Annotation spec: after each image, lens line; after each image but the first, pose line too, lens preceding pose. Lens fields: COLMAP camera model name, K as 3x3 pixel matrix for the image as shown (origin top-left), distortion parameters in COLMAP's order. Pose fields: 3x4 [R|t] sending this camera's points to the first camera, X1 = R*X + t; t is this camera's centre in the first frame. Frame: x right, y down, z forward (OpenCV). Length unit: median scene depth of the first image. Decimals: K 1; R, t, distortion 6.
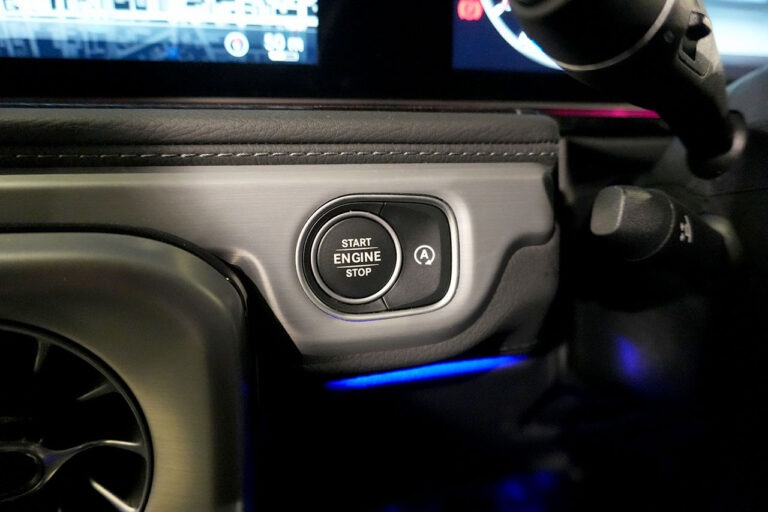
lens RADIAL K [[524.9, 0, 382.3], [0, 524.9, 257.6], [0, 0, 1]] dist [-0.047821, 0.043526]
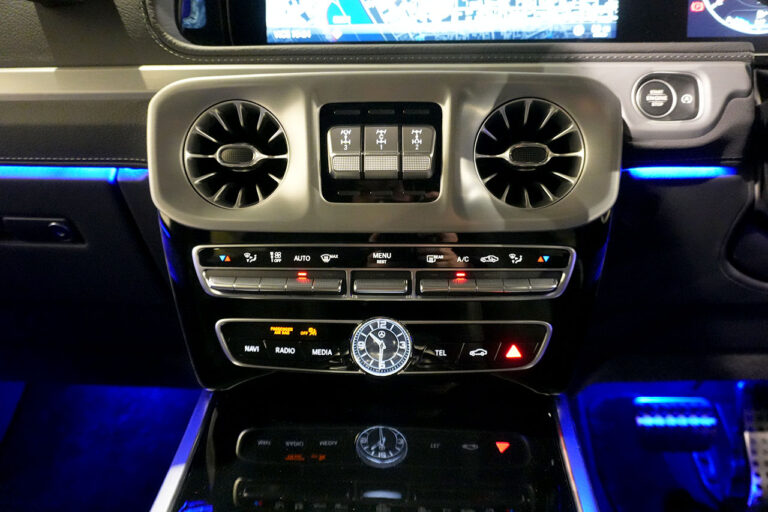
lens RADIAL K [[524.9, 0, 382.3], [0, 524.9, 257.6], [0, 0, 1]] dist [-0.047821, 0.043526]
pose [[0.961774, 0.024303, -0.272764, -0.485876], [-0.059543, 0.990783, -0.121670, 0.891390], [0.267292, 0.133260, 0.954357, -1.223693]]
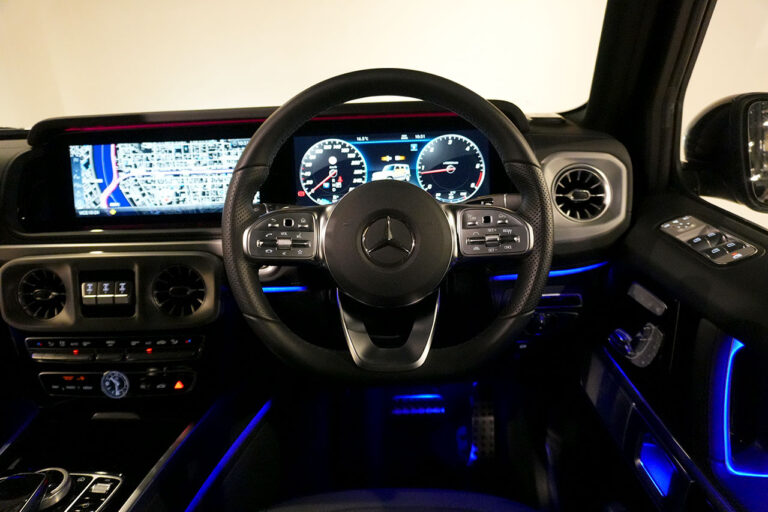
lens RADIAL K [[524.9, 0, 382.3], [0, 524.9, 257.6], [0, 0, 1]] dist [-0.047821, 0.043526]
pose [[0.964179, 0.000281, -0.265251, 1.968635], [-0.028603, 0.994279, -0.102916, 0.376148], [0.263704, 0.106816, 0.958671, -2.689910]]
